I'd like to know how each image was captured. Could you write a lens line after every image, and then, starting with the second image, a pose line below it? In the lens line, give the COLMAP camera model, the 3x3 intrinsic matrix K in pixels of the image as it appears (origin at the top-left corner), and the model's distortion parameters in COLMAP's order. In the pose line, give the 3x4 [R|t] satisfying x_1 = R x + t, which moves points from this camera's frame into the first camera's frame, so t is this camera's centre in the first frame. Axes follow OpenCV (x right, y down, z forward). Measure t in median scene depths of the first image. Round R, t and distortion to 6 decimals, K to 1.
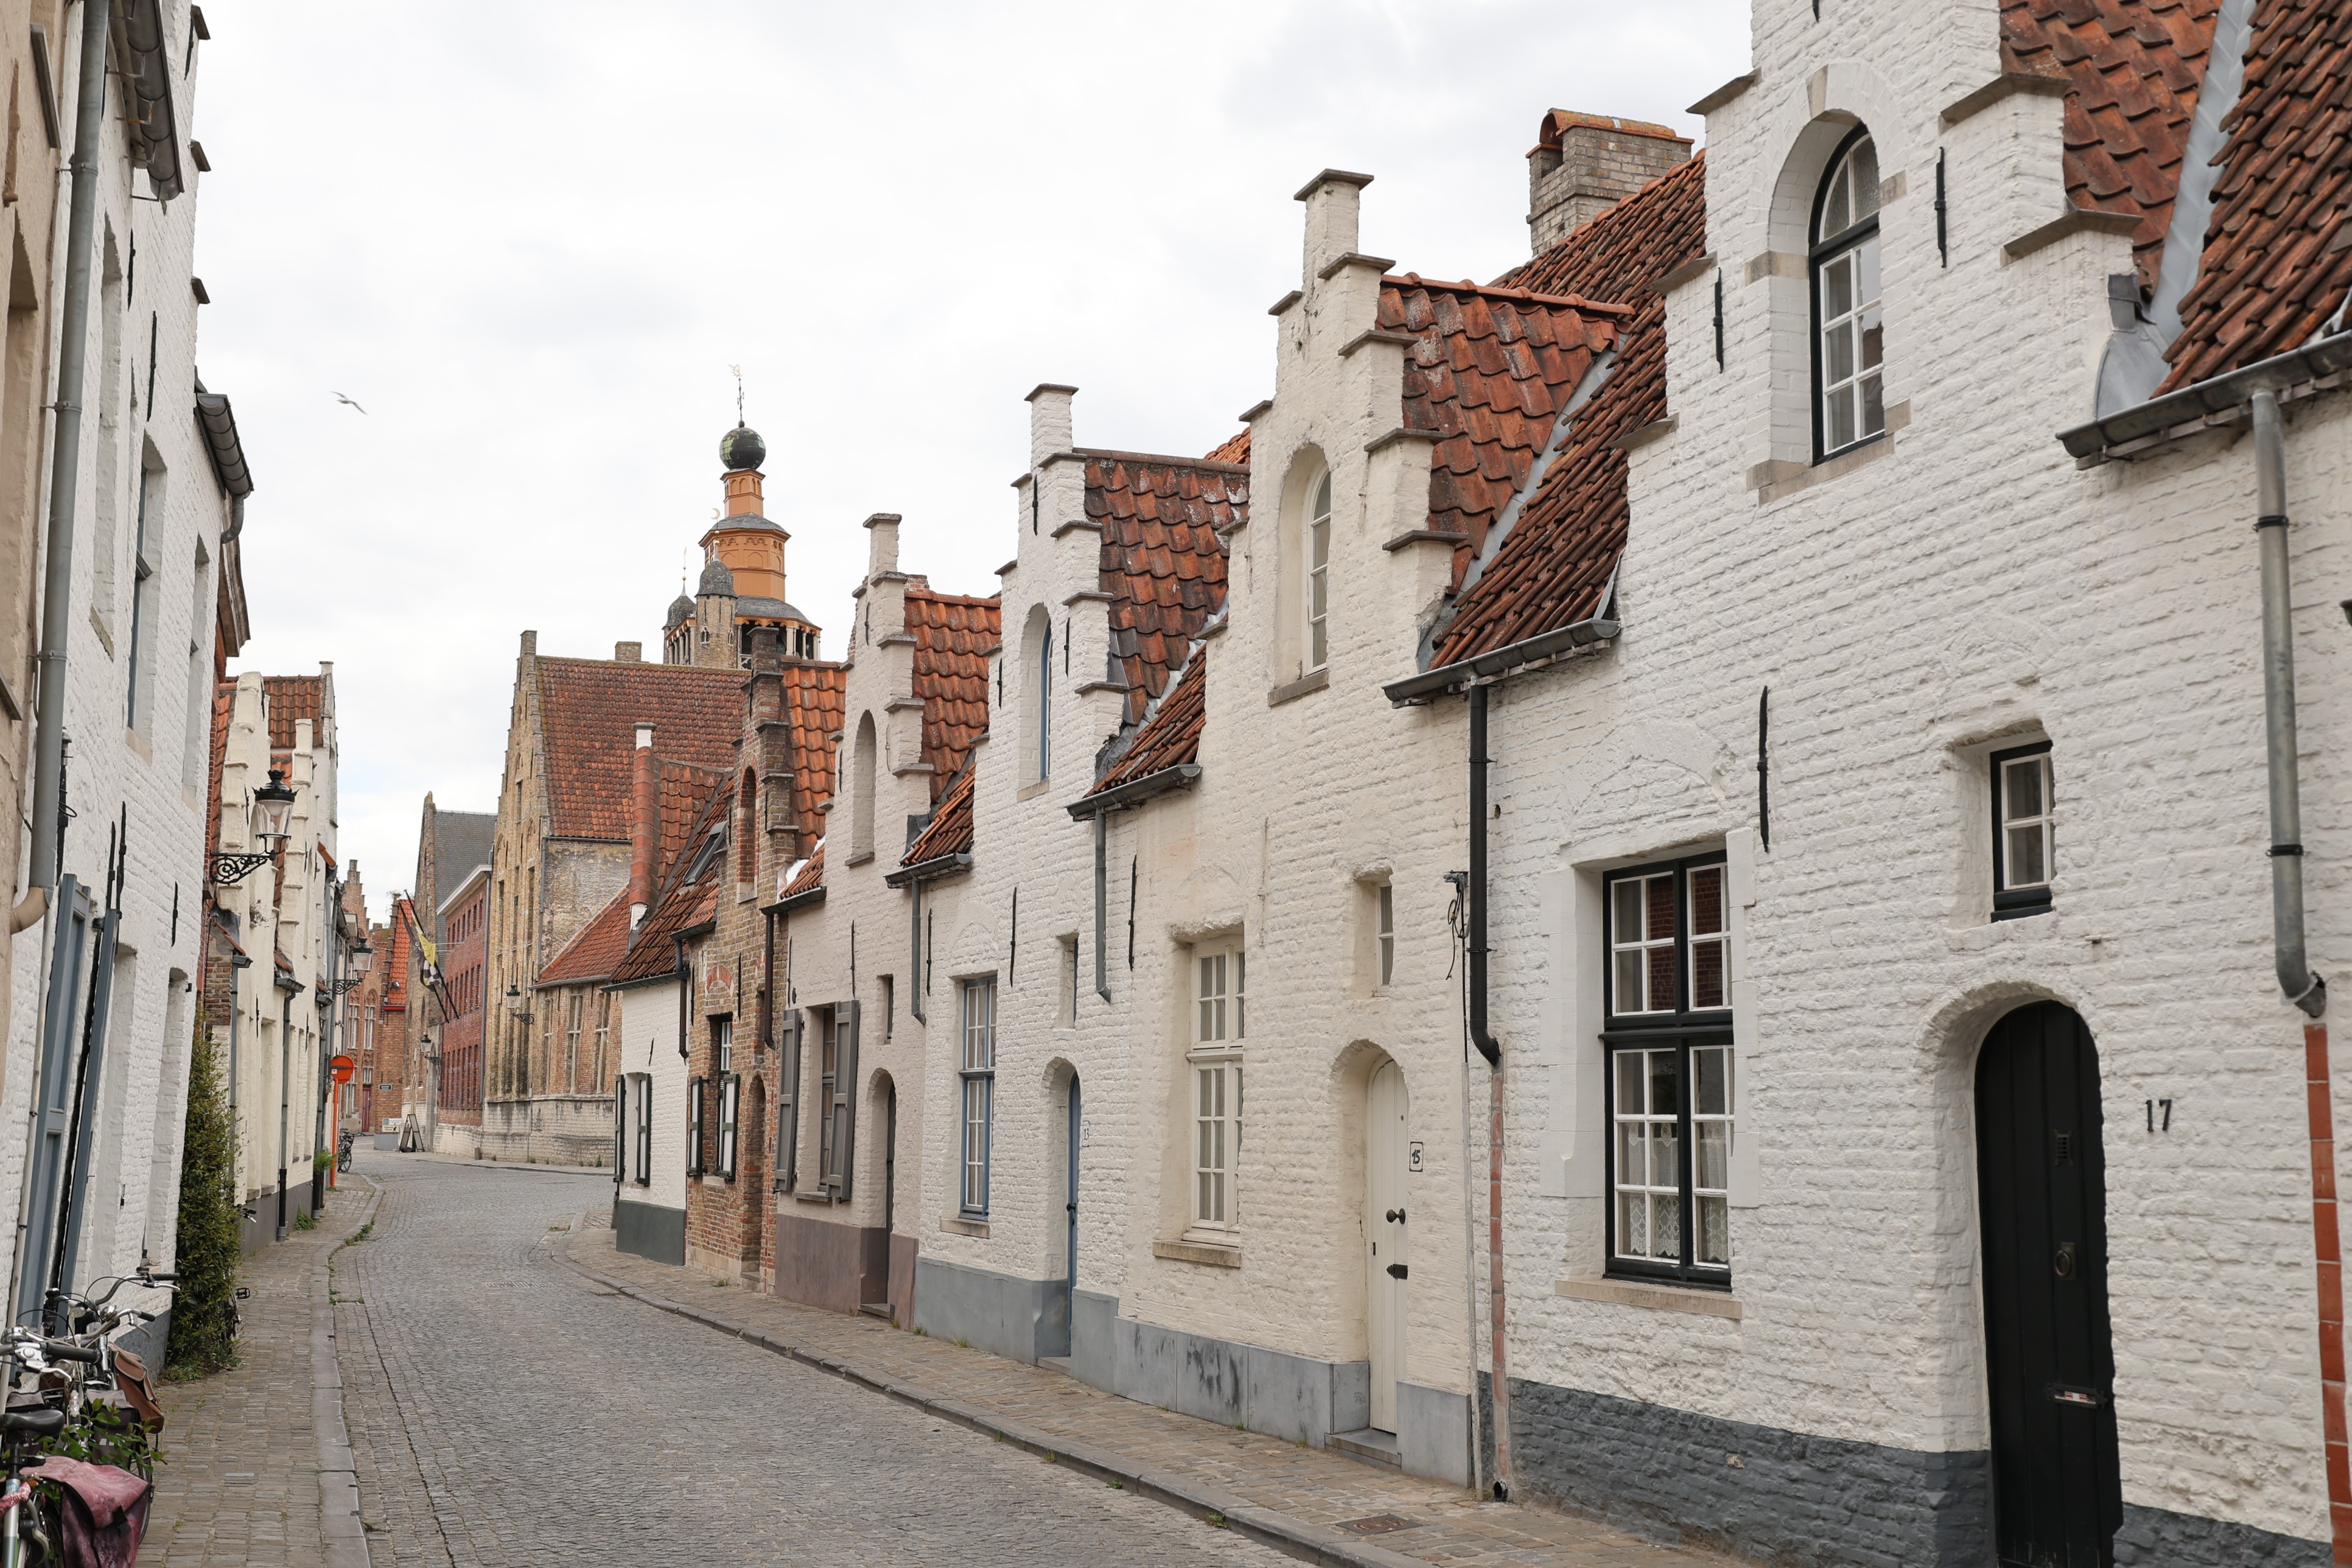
lens RADIAL K [[2865.8, 0, 1172.7], [0, 2865.8, 778.4], [0, 0, 1]] dist [-0.007862, 0.000000]
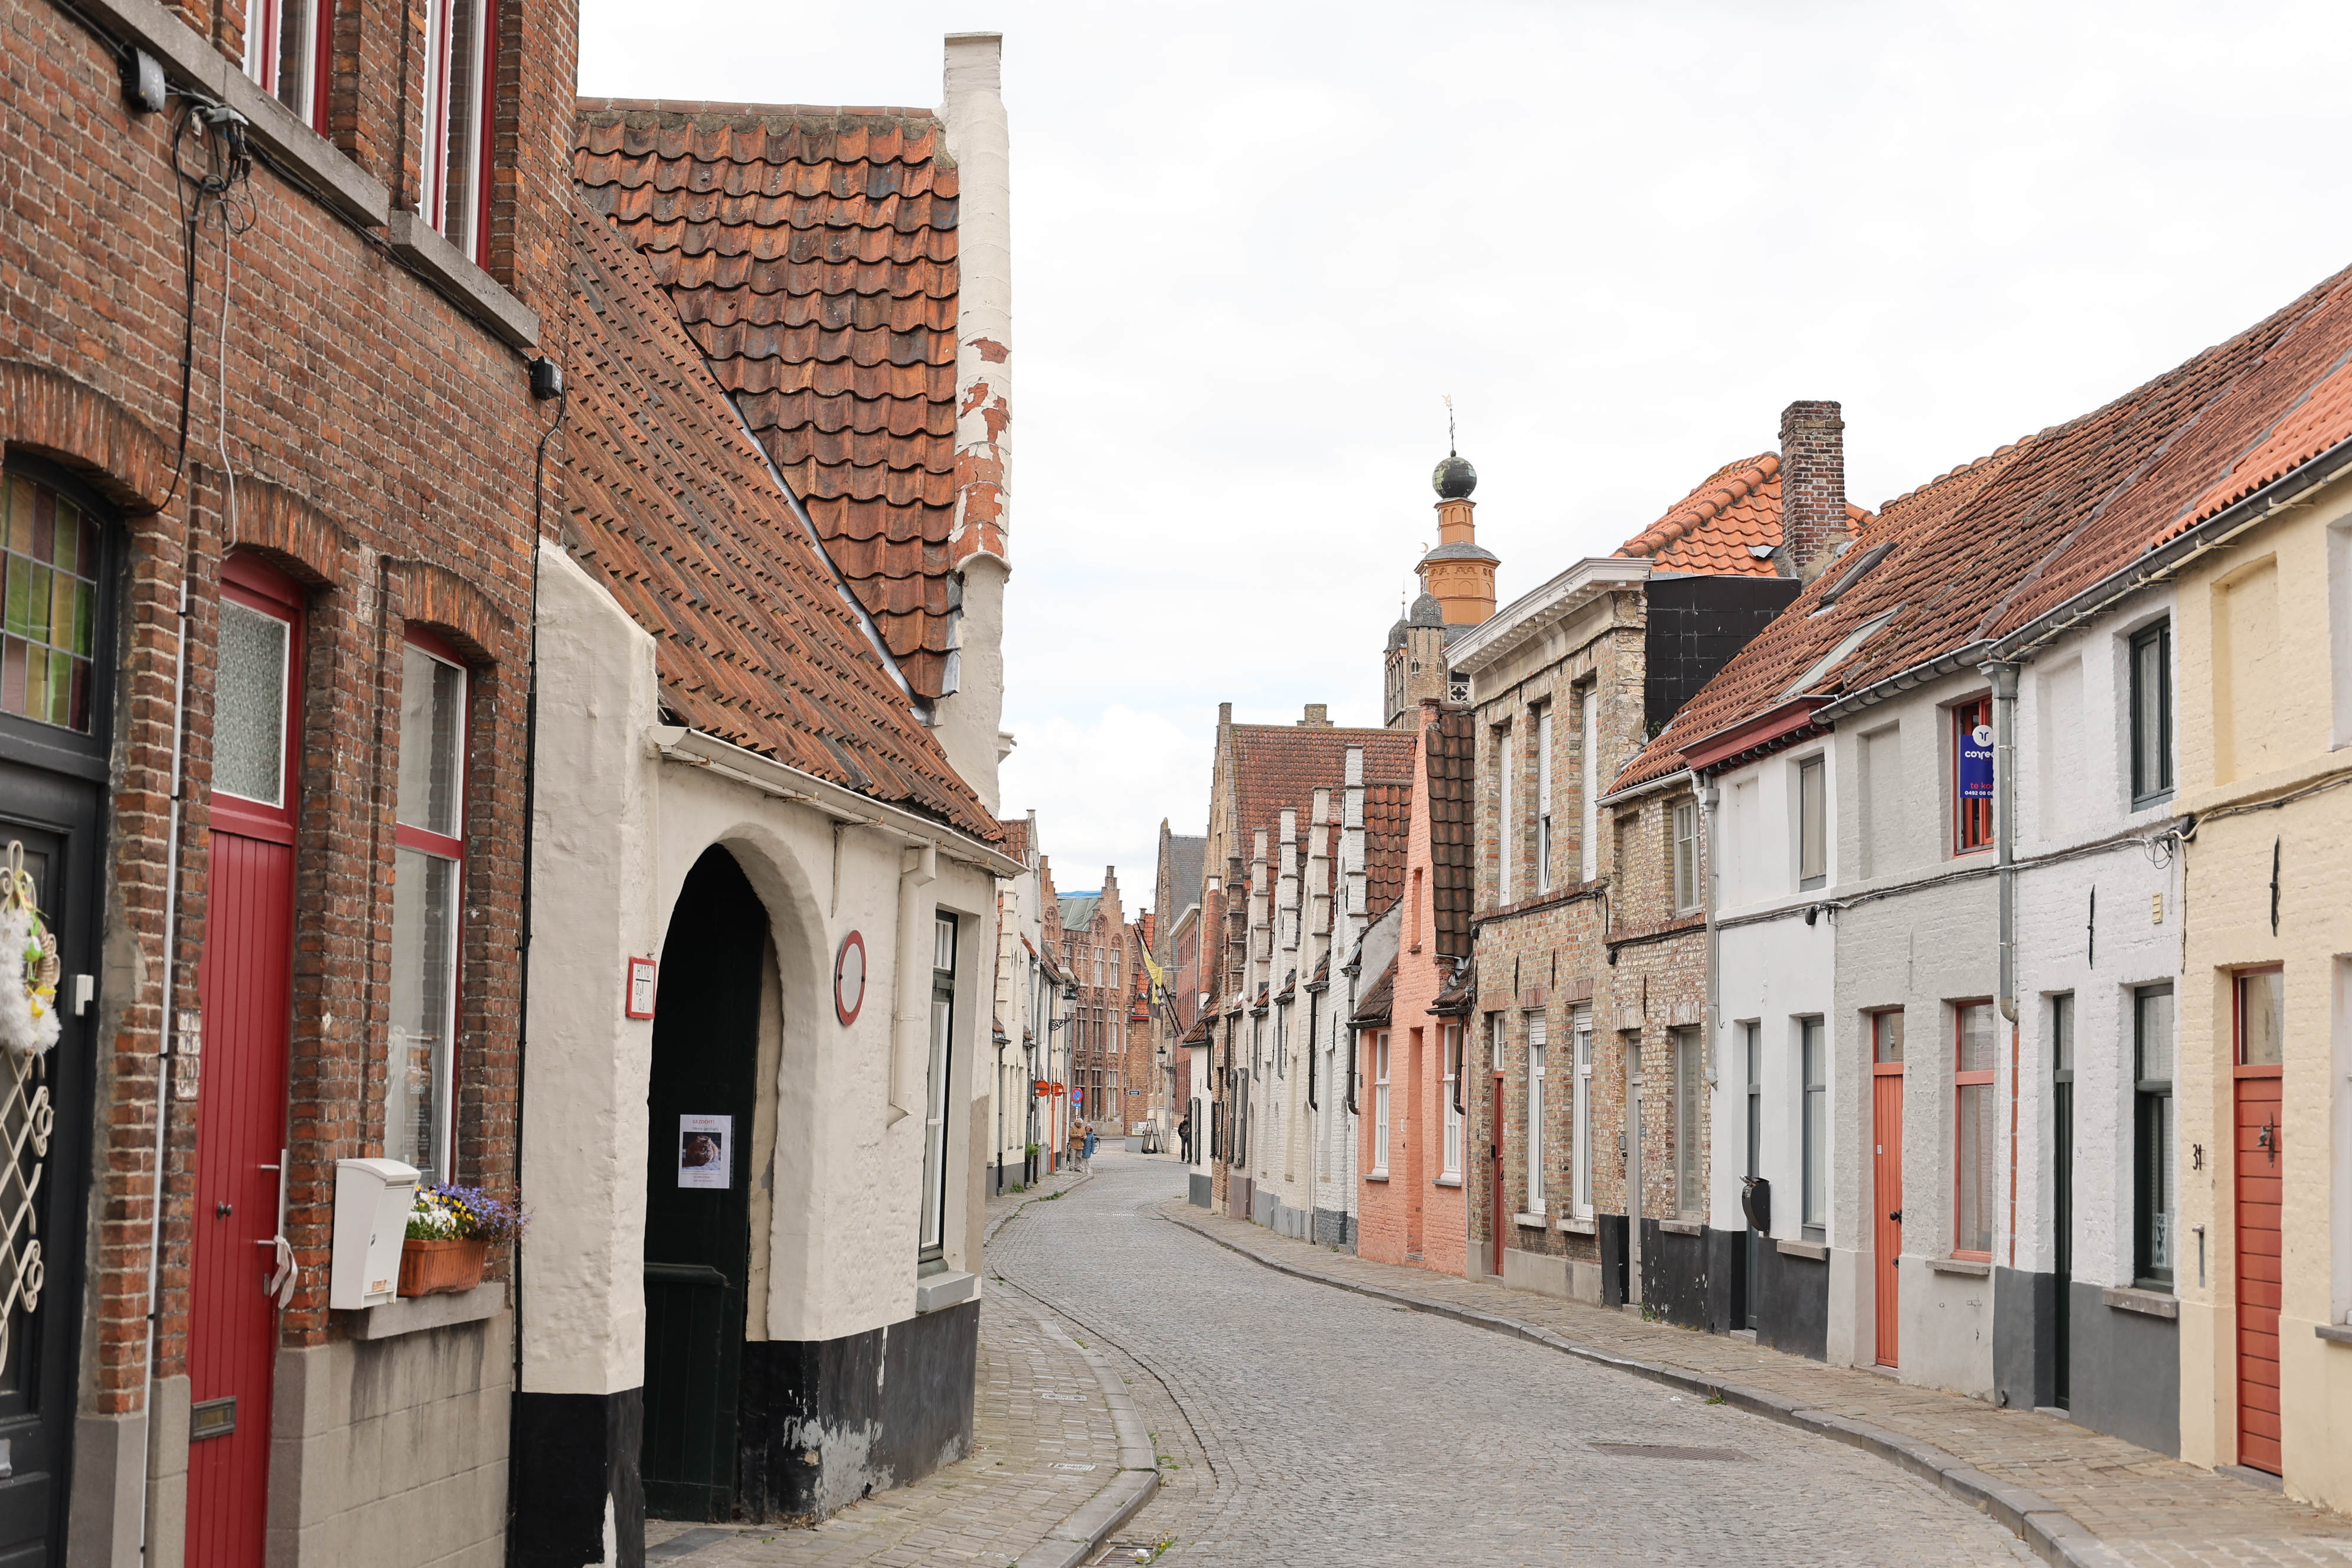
lens RADIAL K [[3554.4, 0, 1176.4], [0, 3554.4, 787.3], [0, 0, 1]] dist [0.000731, 0.000000]
pose [[0.963556, -0.013811, -0.267151, 0.101416], [0.019857, 0.999604, 0.019941, -0.033864], [0.266770, -0.024519, 0.963448, -0.282885]]
